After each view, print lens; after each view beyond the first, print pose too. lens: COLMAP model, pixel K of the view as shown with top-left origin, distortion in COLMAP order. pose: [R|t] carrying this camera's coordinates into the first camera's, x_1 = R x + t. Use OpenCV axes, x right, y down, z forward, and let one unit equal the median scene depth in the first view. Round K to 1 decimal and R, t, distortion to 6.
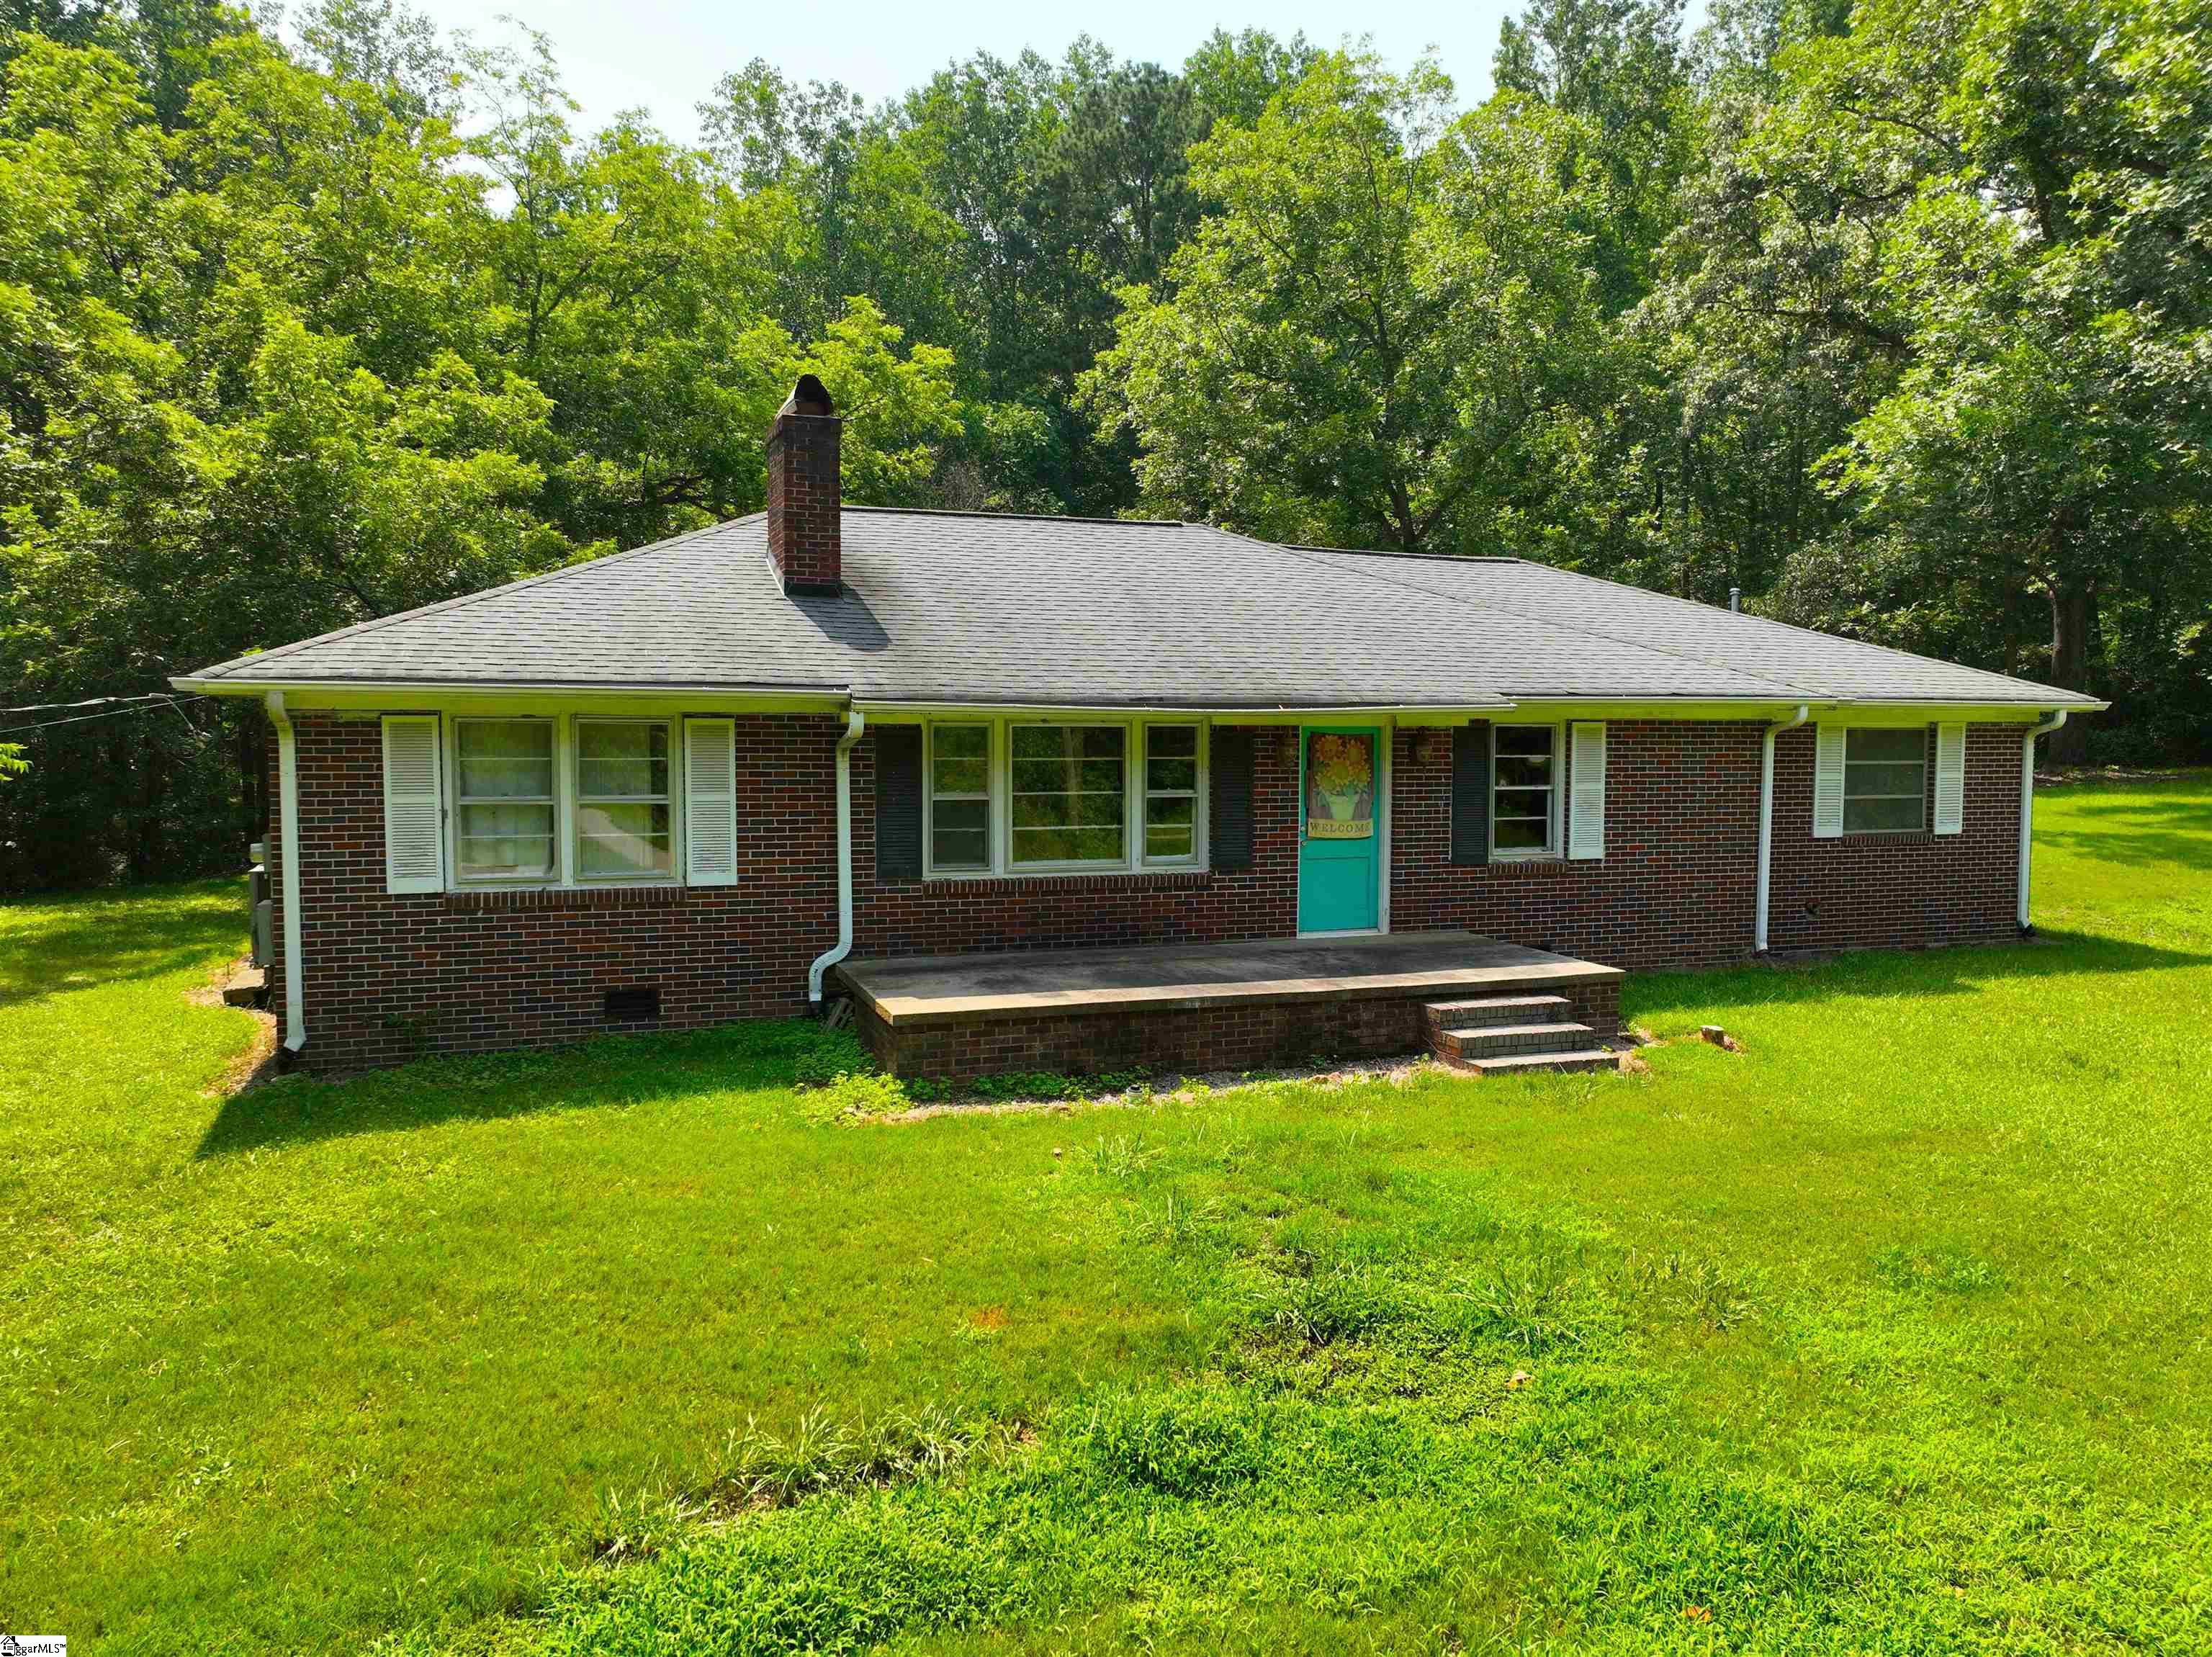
lens RADIAL K [[1588.8, 0, 1130.5], [0, 1588.8, 833.7], [0, 0, 1]] dist [-0.004879, 0.022097]
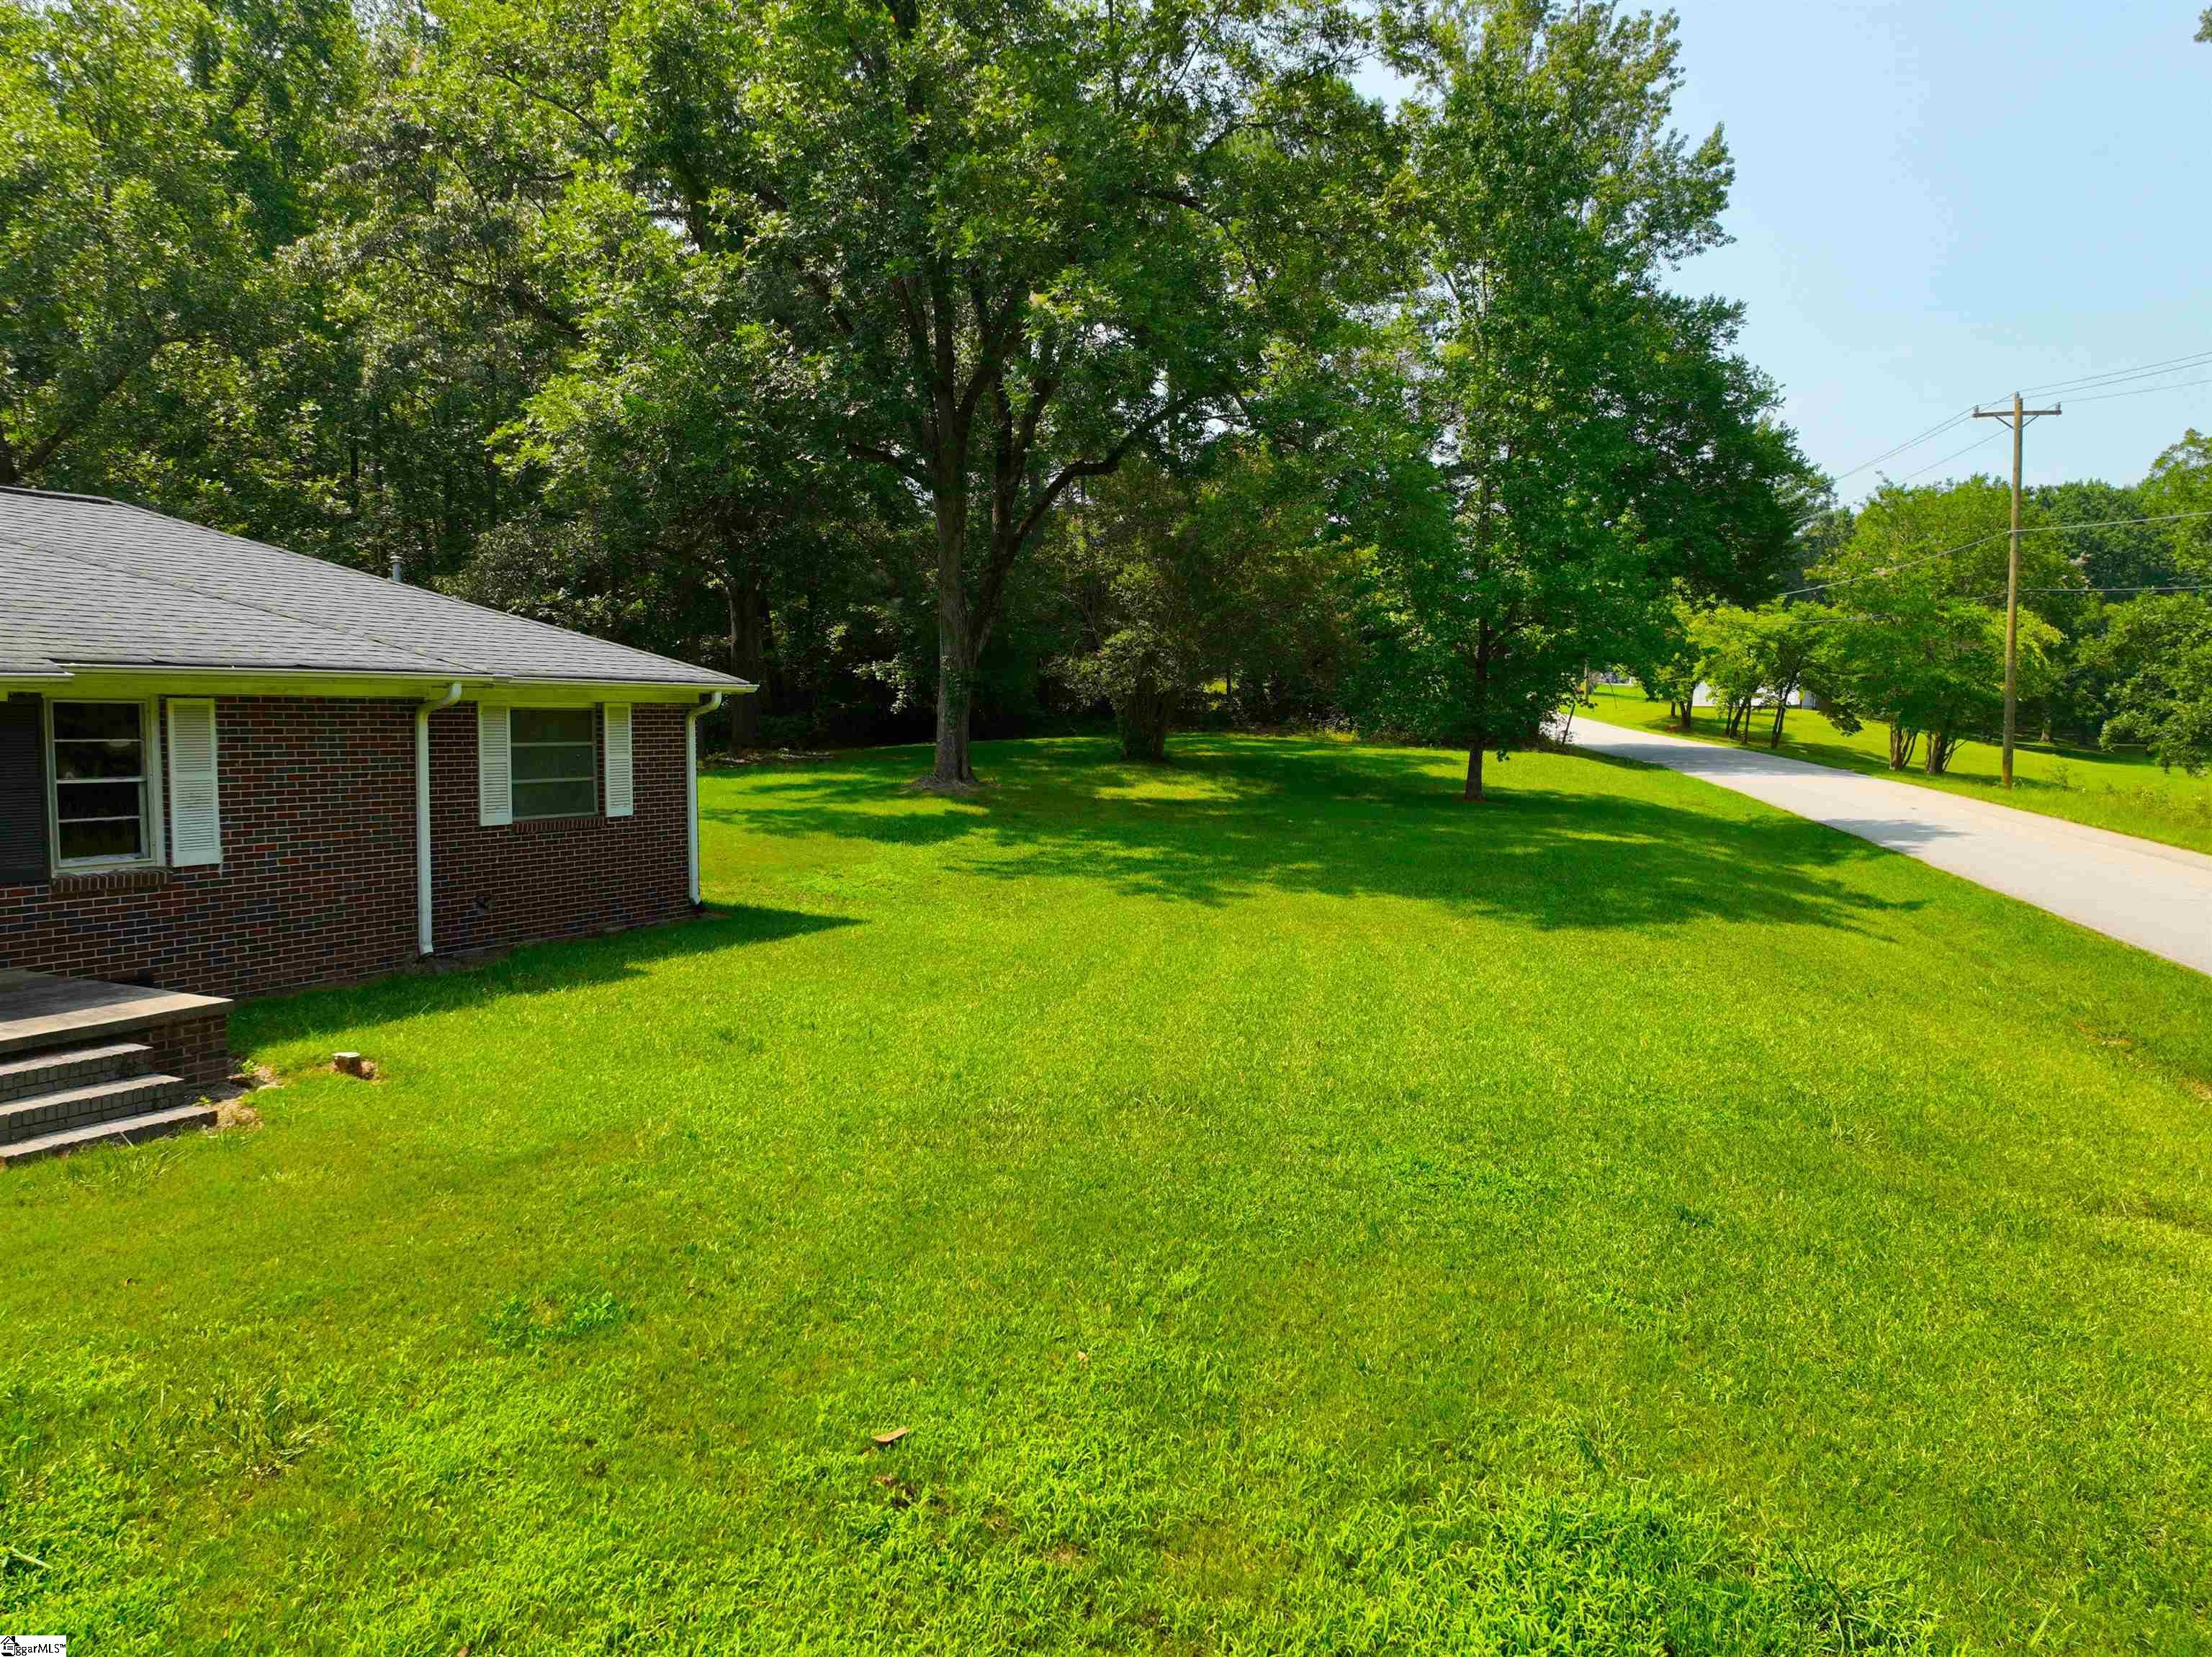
lens RADIAL K [[1588.8, 0, 1101.4], [0, 1588.8, 828.8], [0, 0, 1]] dist [-0.004879, 0.022097]
pose [[0.739101, -0.047525, 0.671916, 0.079474], [0.045555, 0.998751, 0.020532, 0.001552], [-0.672052, 0.015434, 0.740343, 0.076059]]
